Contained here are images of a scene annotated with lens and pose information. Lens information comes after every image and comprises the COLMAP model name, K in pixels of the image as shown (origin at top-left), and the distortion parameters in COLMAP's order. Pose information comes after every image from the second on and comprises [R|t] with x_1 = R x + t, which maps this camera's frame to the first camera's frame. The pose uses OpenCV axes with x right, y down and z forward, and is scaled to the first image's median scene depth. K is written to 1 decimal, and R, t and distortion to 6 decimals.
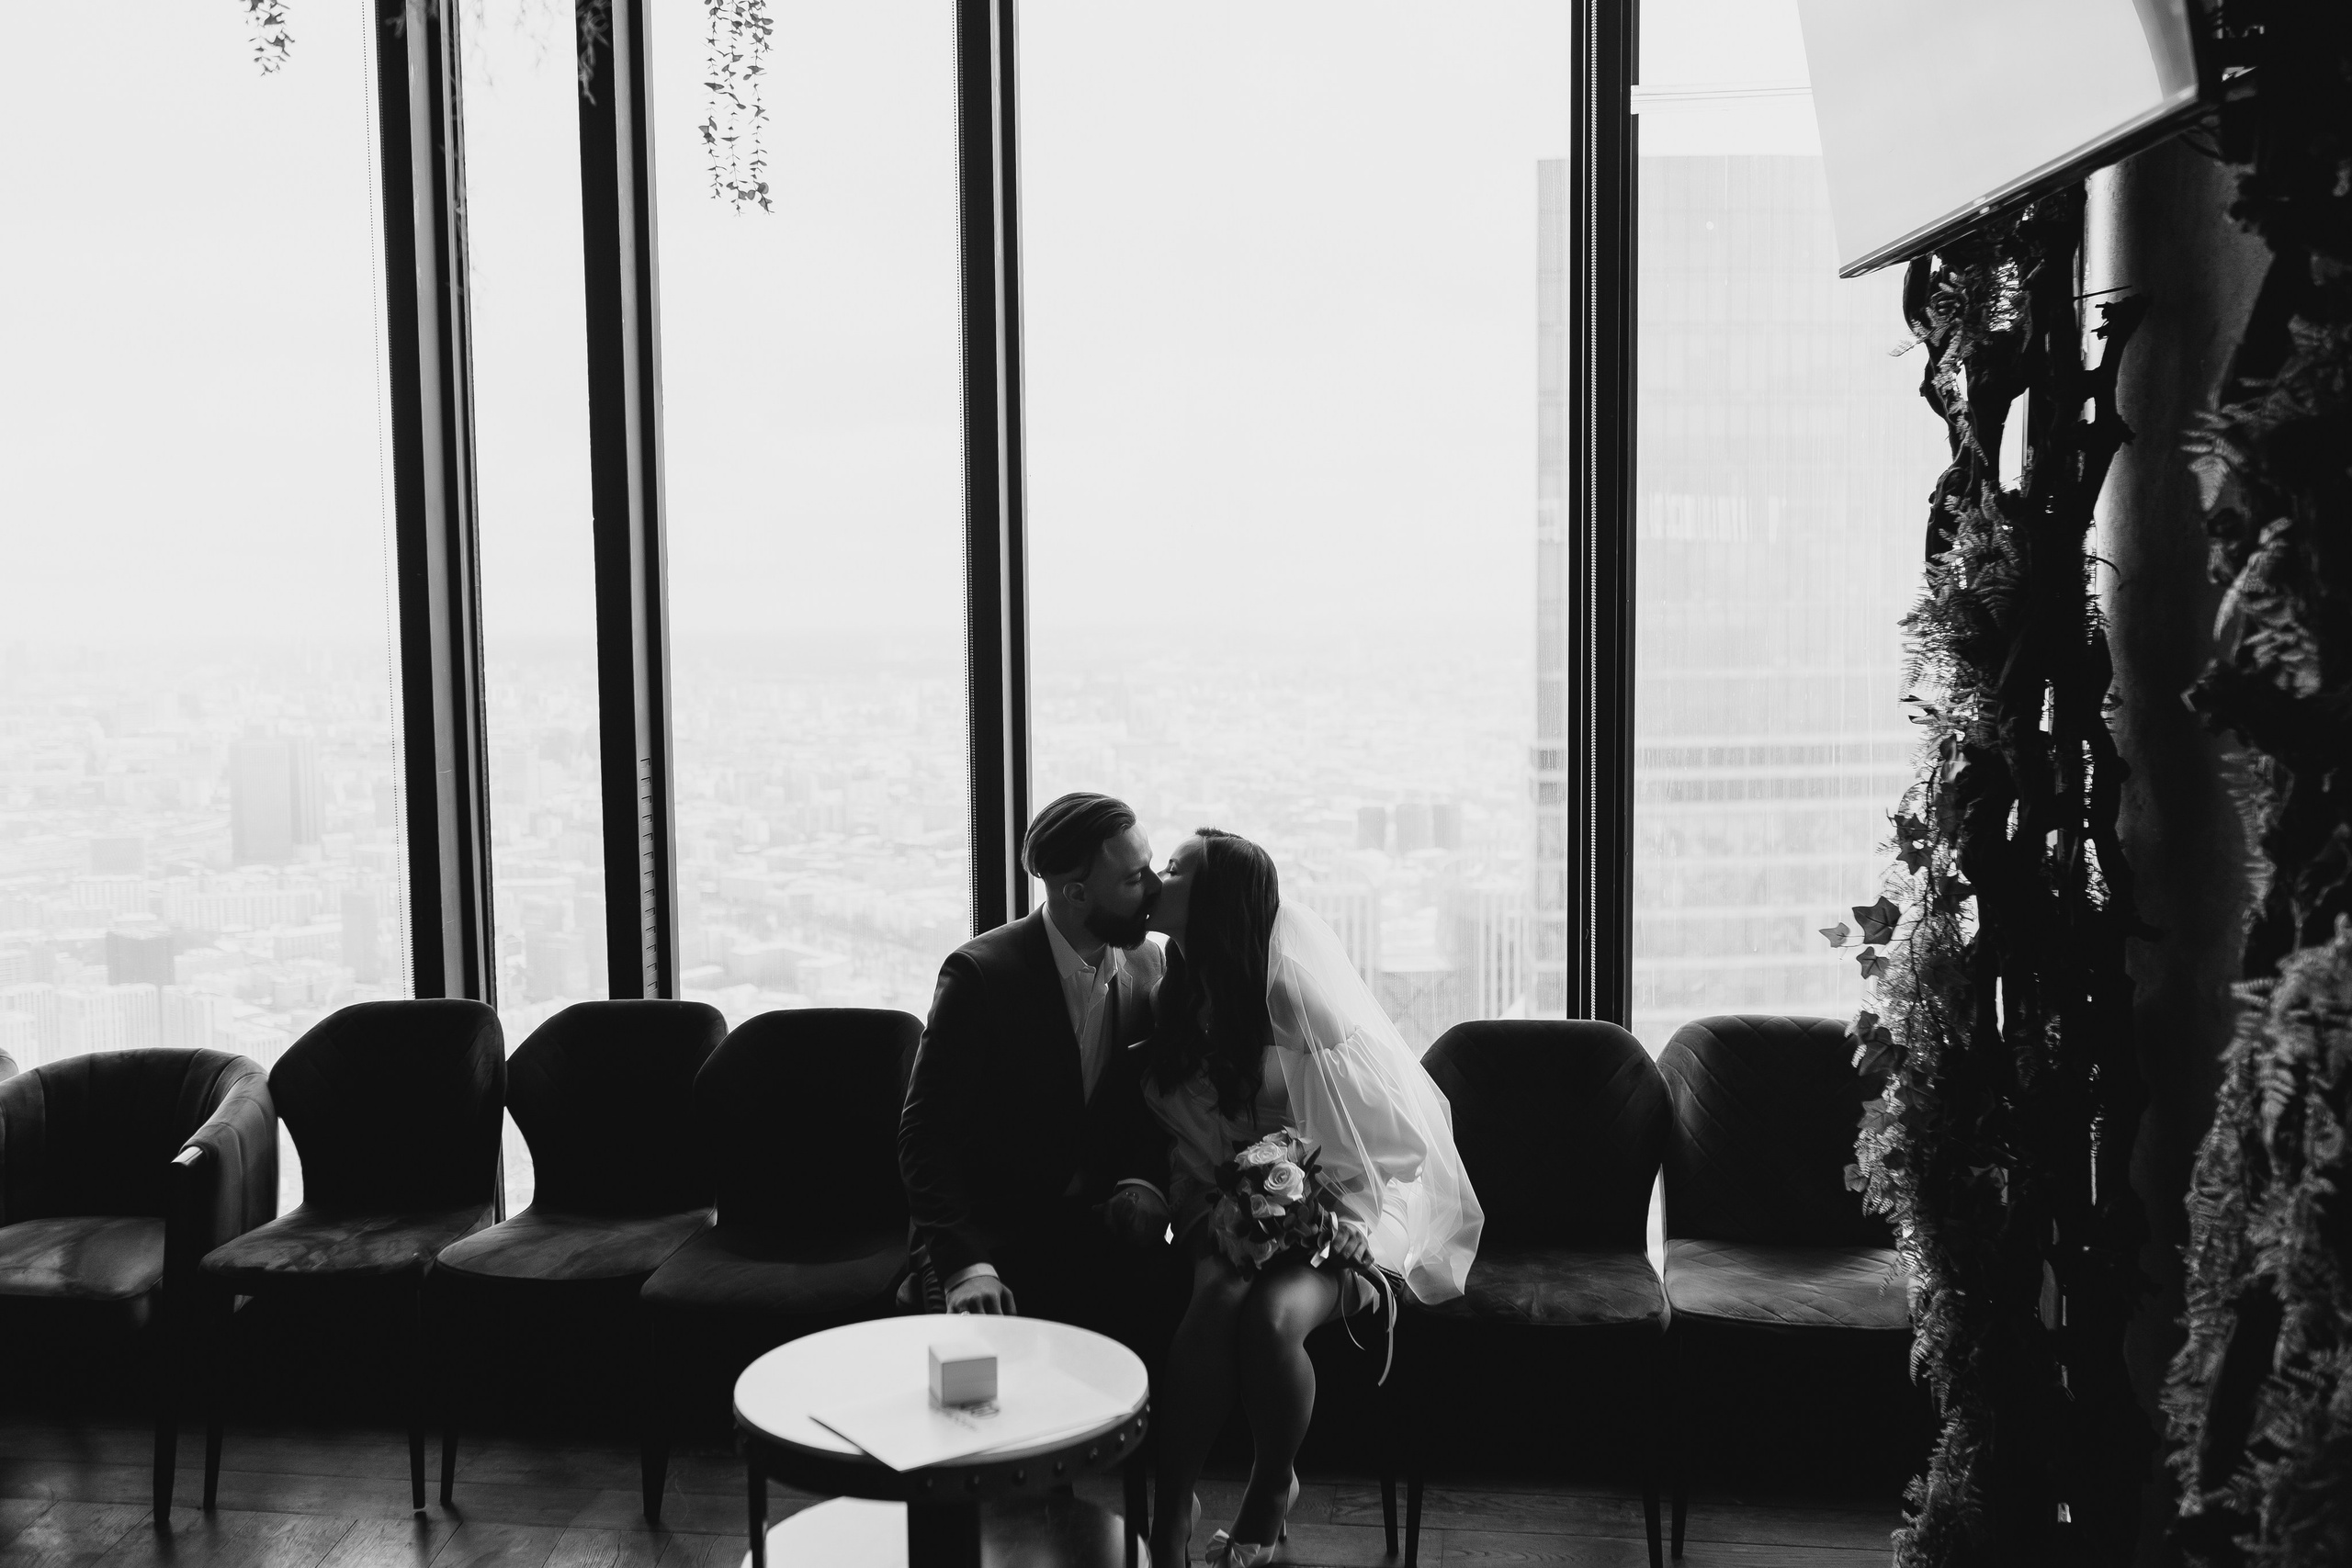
lens RADIAL K [[2397.5, 0, 1176.0], [0, 2397.5, 784.0], [0, 0, 1]] dist [-0.004482, 0.005611]
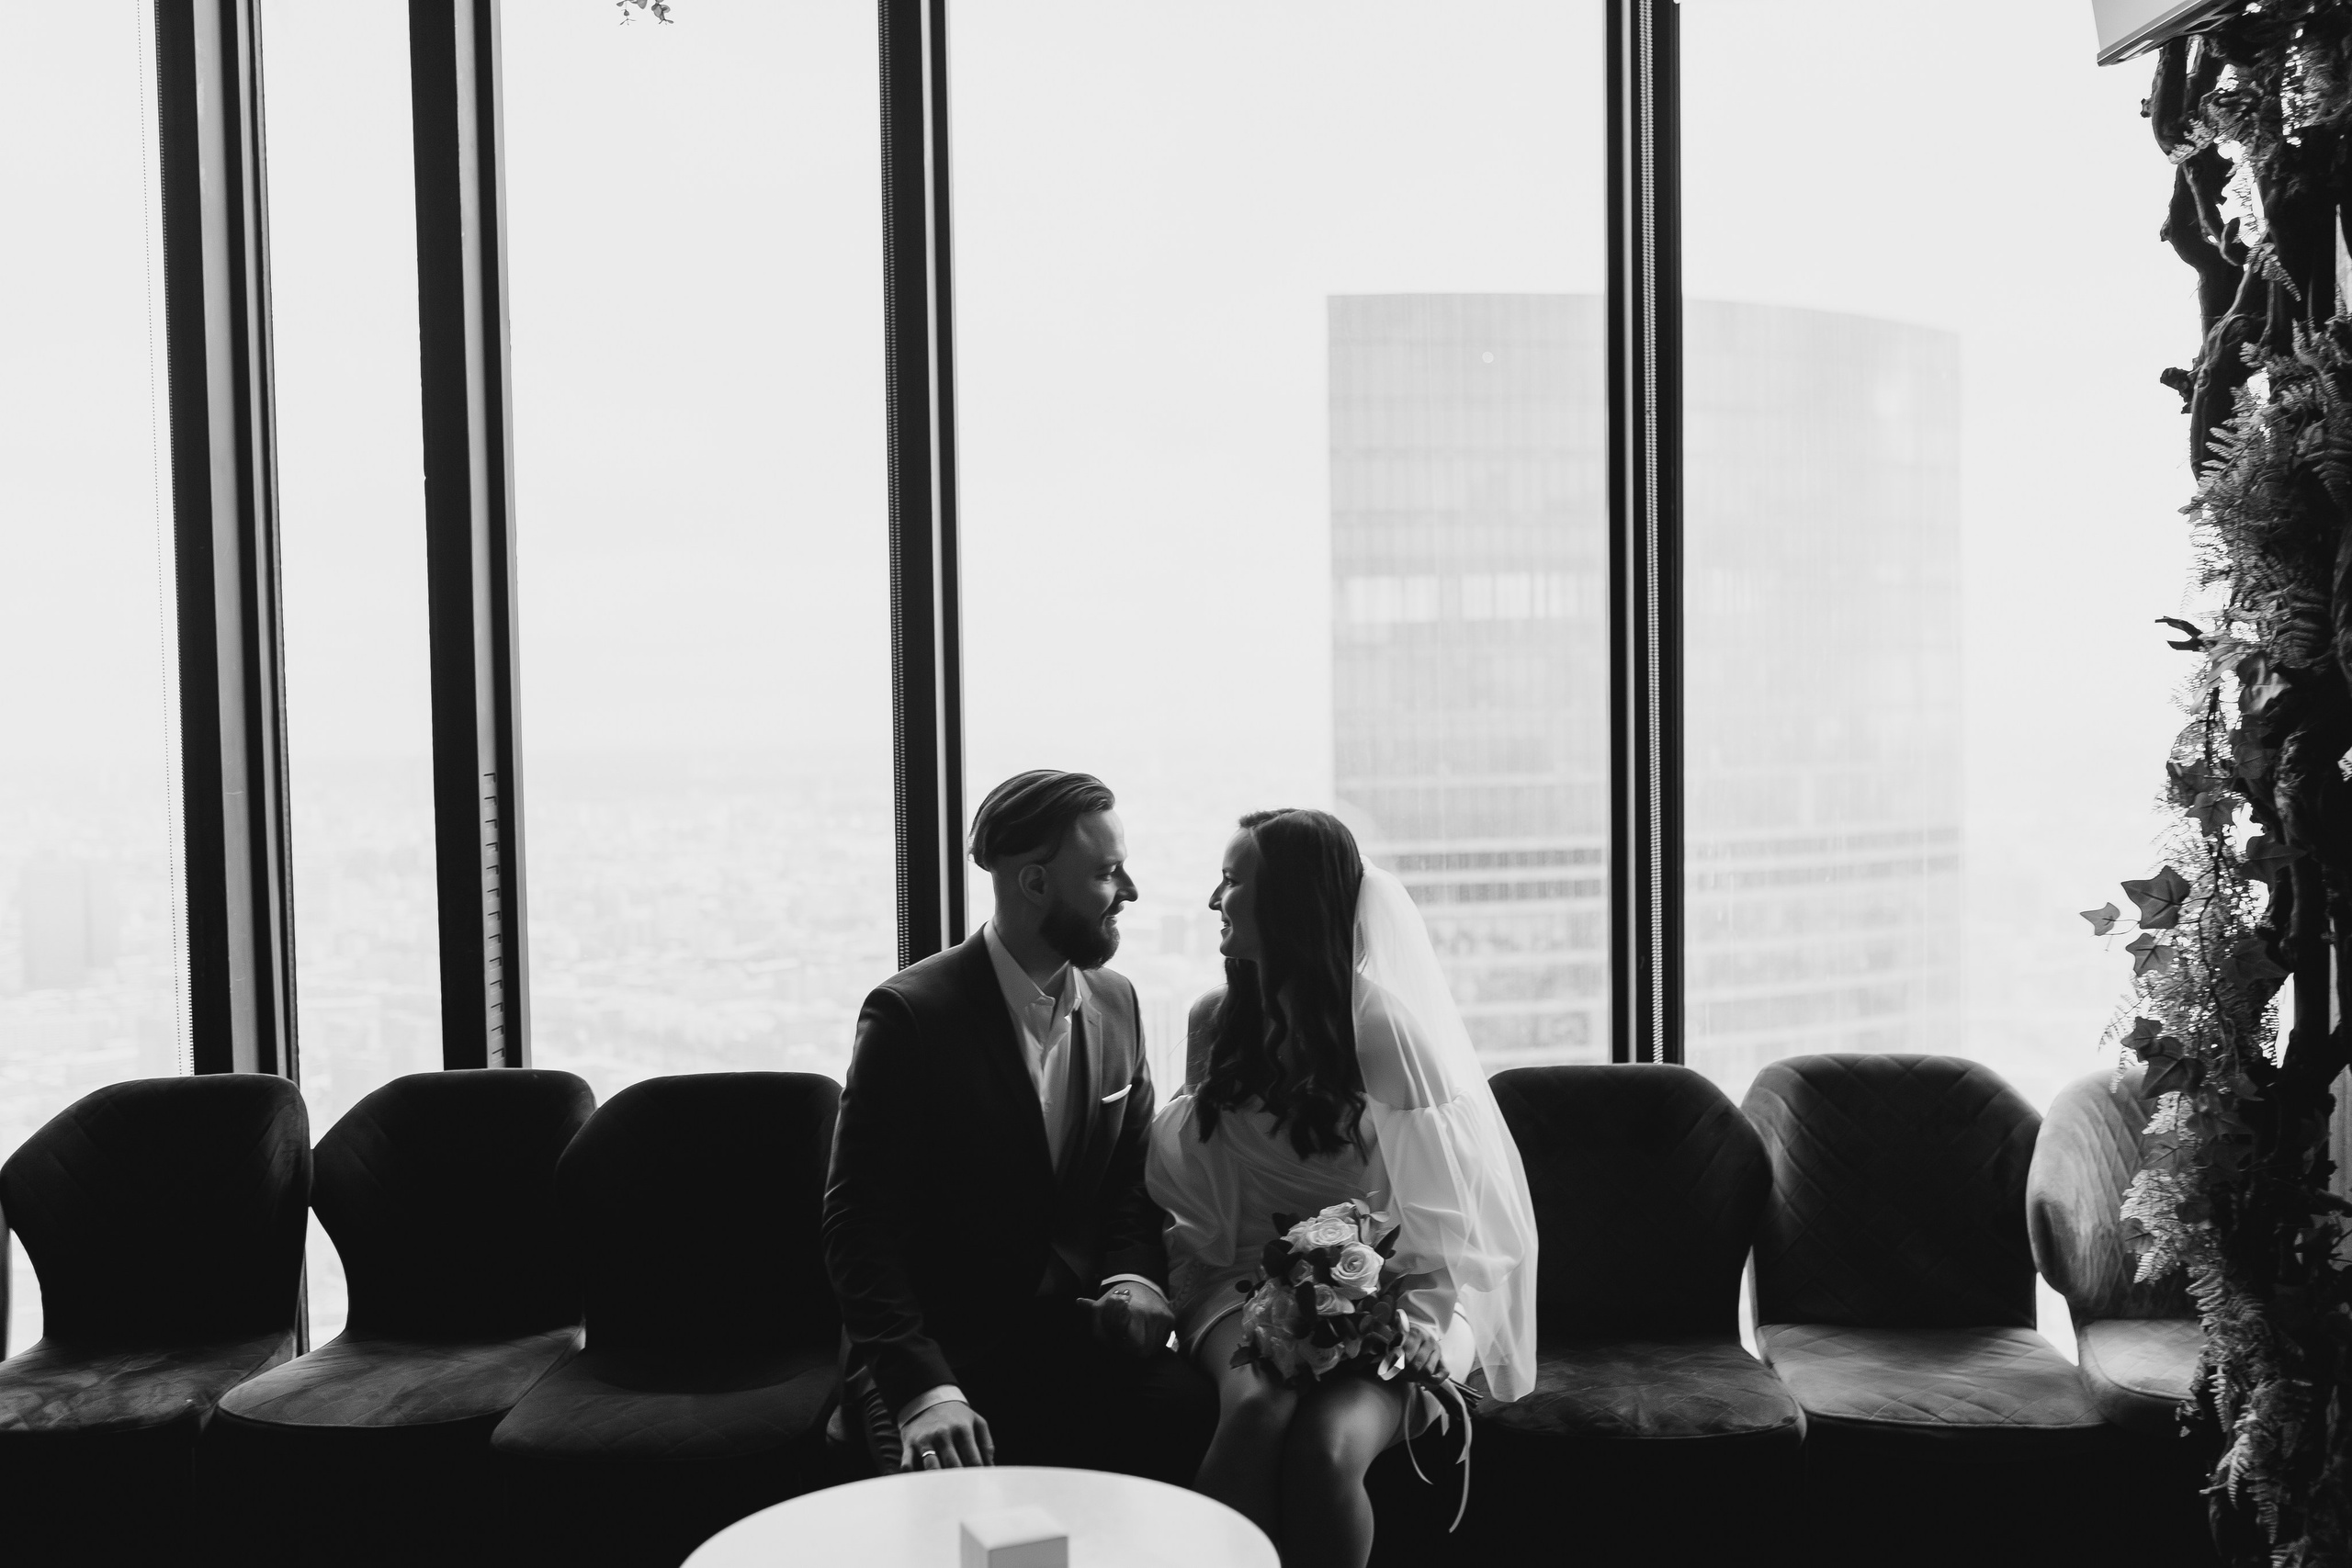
lens RADIAL K [[2247.5, 0, 1193.7], [0, 2247.5, 793.8], [0, 0, 1]] dist [-0.003778, 0.006249]
pose [[0.994679, -0.010019, 0.102533, -0.068499], [0.015093, 0.998693, -0.048832, 0.041654], [-0.101909, 0.050120, 0.993530, 0.240622]]
